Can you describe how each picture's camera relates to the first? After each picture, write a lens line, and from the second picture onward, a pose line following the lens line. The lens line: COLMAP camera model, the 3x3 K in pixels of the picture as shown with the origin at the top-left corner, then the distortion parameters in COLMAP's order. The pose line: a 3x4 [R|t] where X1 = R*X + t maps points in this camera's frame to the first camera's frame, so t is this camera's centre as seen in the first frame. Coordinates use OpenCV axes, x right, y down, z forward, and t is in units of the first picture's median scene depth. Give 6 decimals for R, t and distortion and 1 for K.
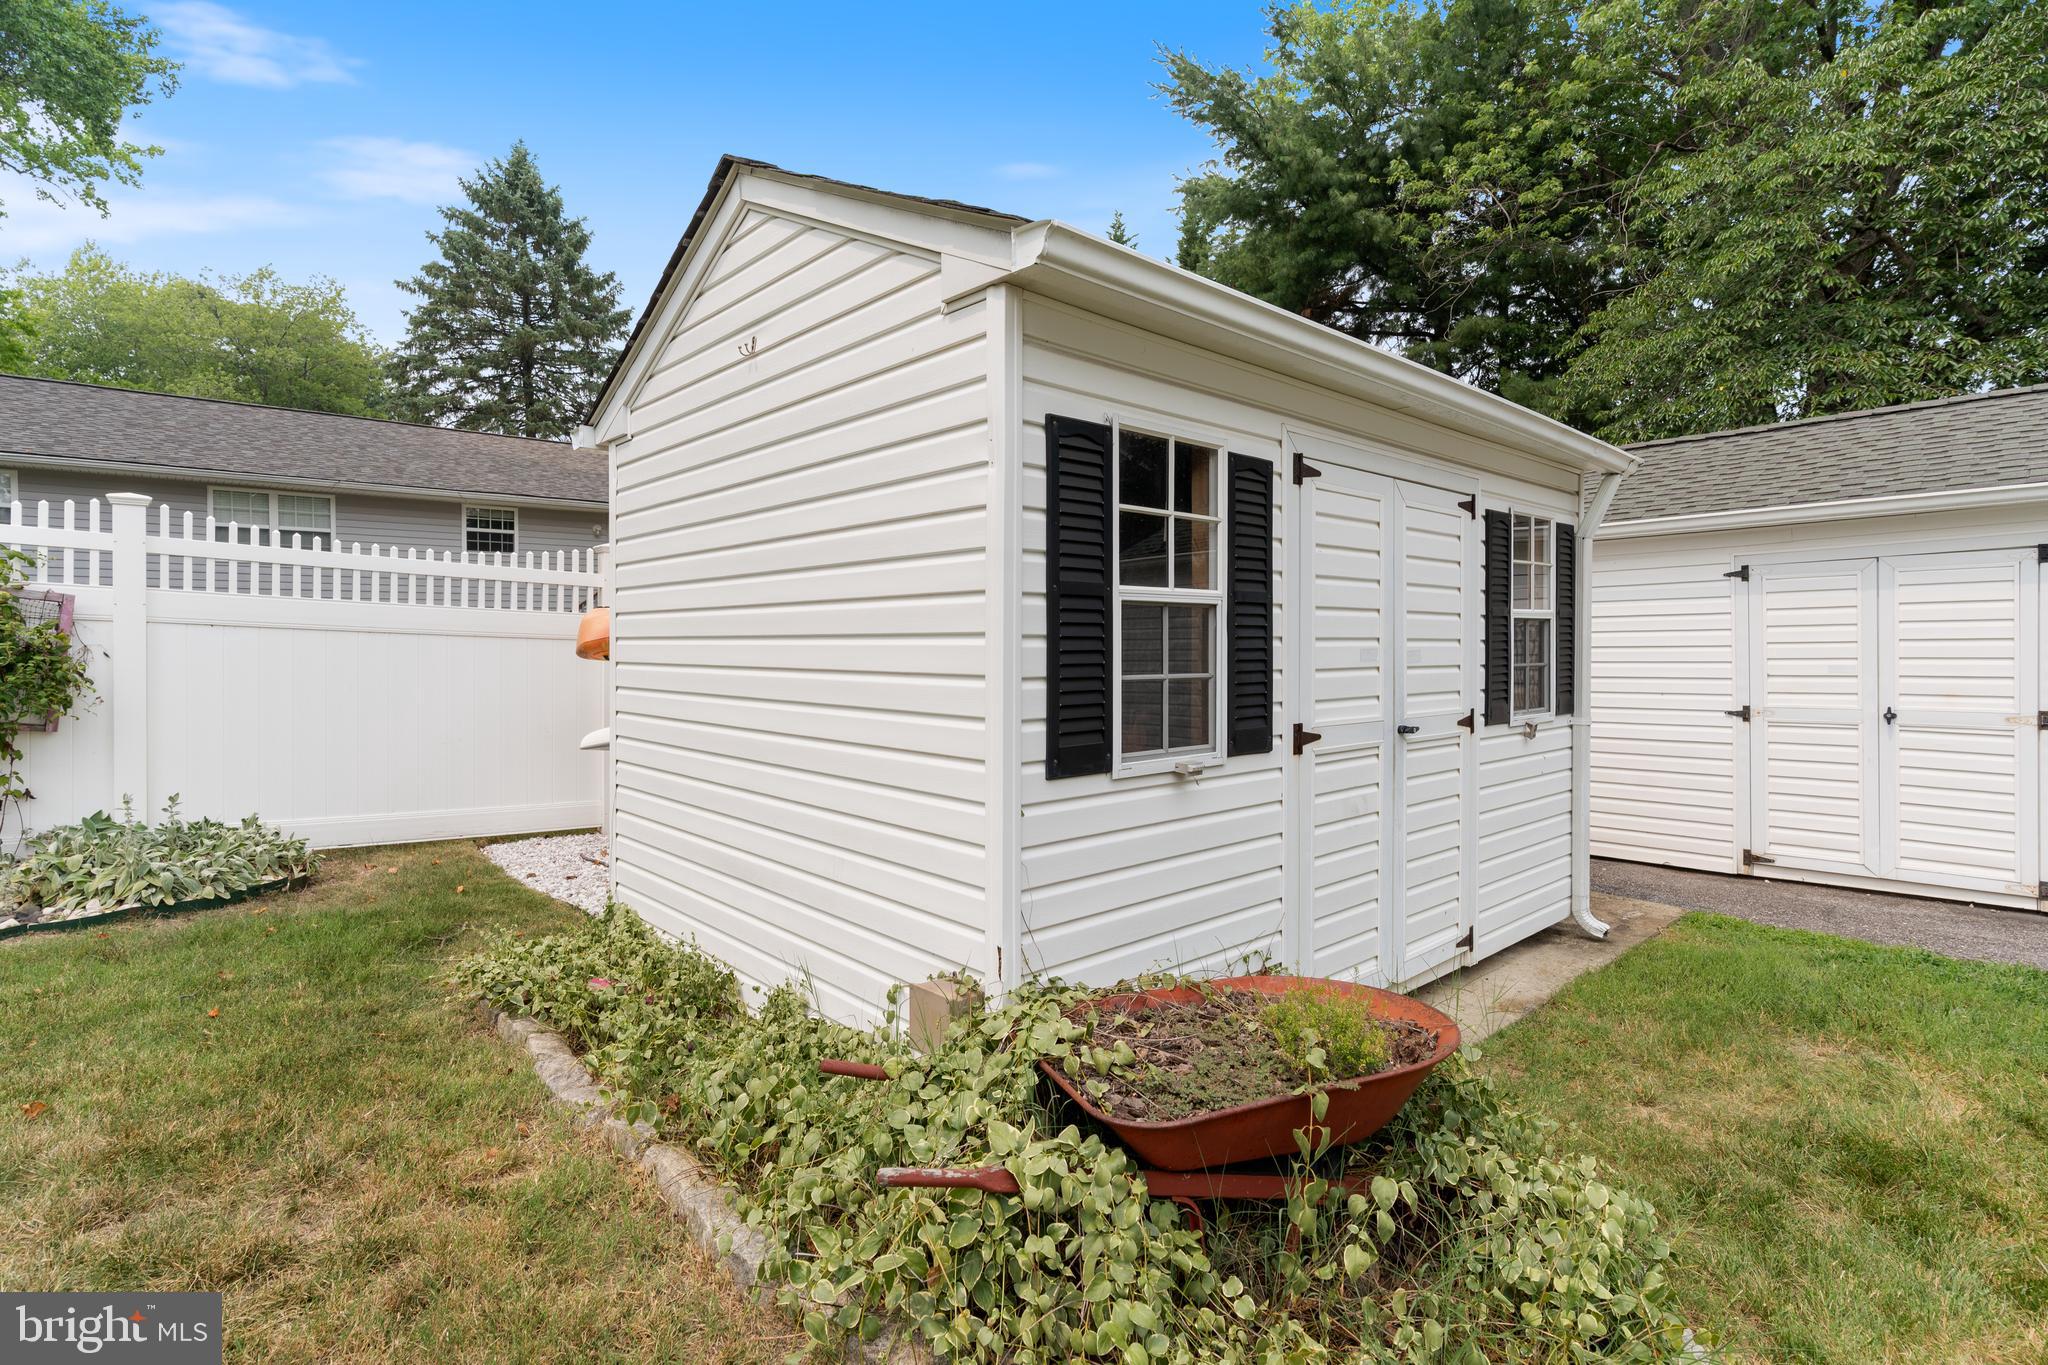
lens RADIAL K [[1003.1, 0, 1025.0], [0, 1003.1, 670.8], [0, 0, 1]] dist [0.000592, -0.000368]
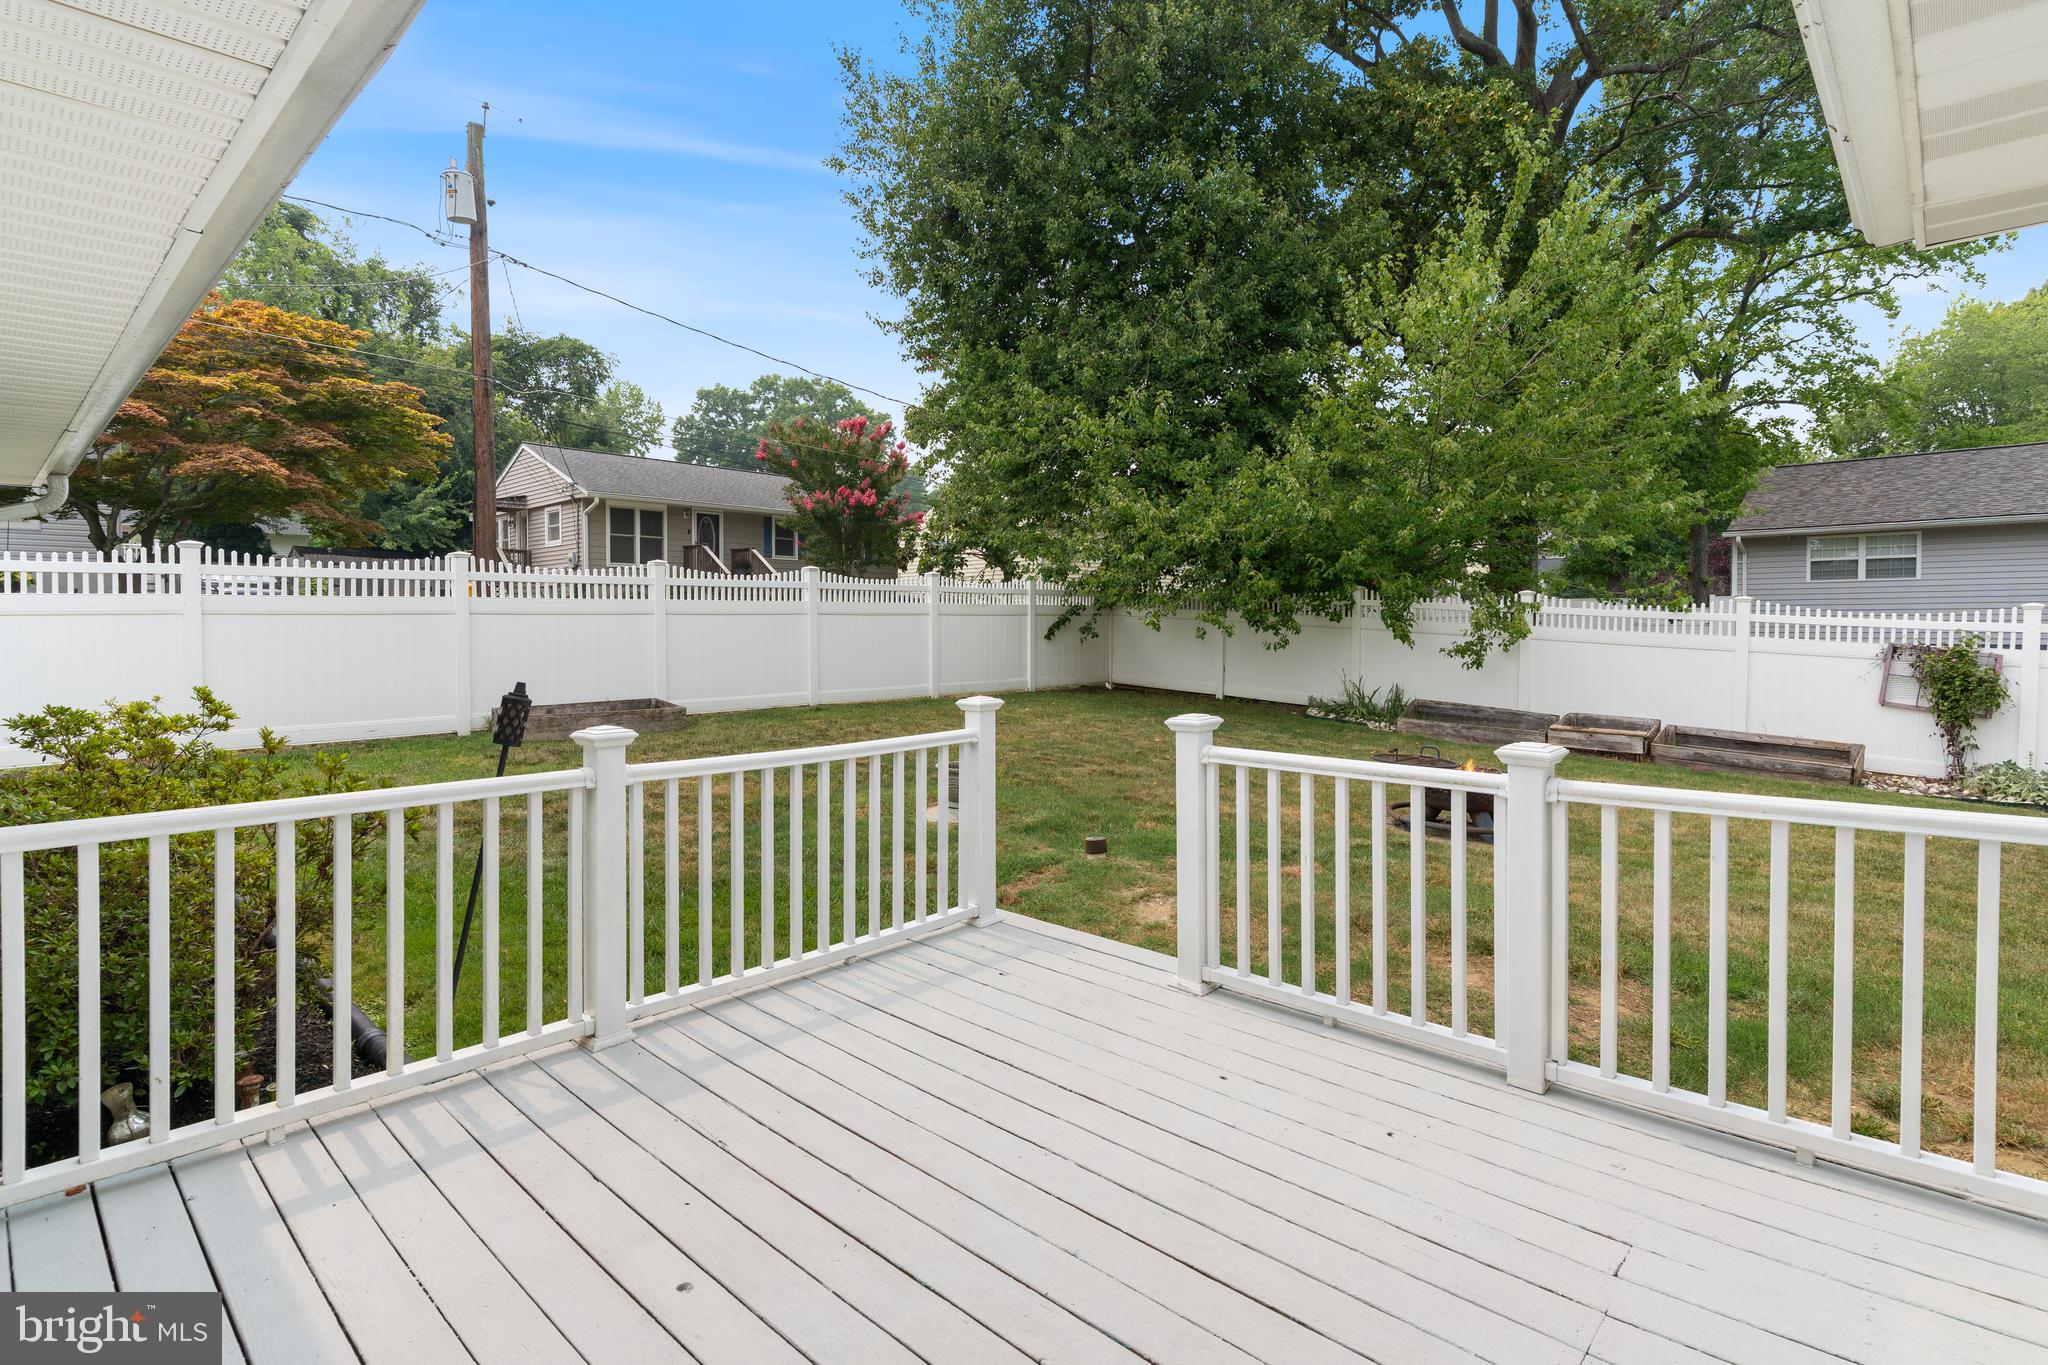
lens RADIAL K [[1003.1, 0, 1038.4], [0, 1003.1, 631.3], [0, 0, 1]] dist [0.000592, -0.000368]
pose [[0.092207, 0.006114, -0.995721, 0.969370], [-0.036329, 0.999336, 0.002772, -0.057915], [0.995077, 0.035918, 0.092367, -1.219319]]
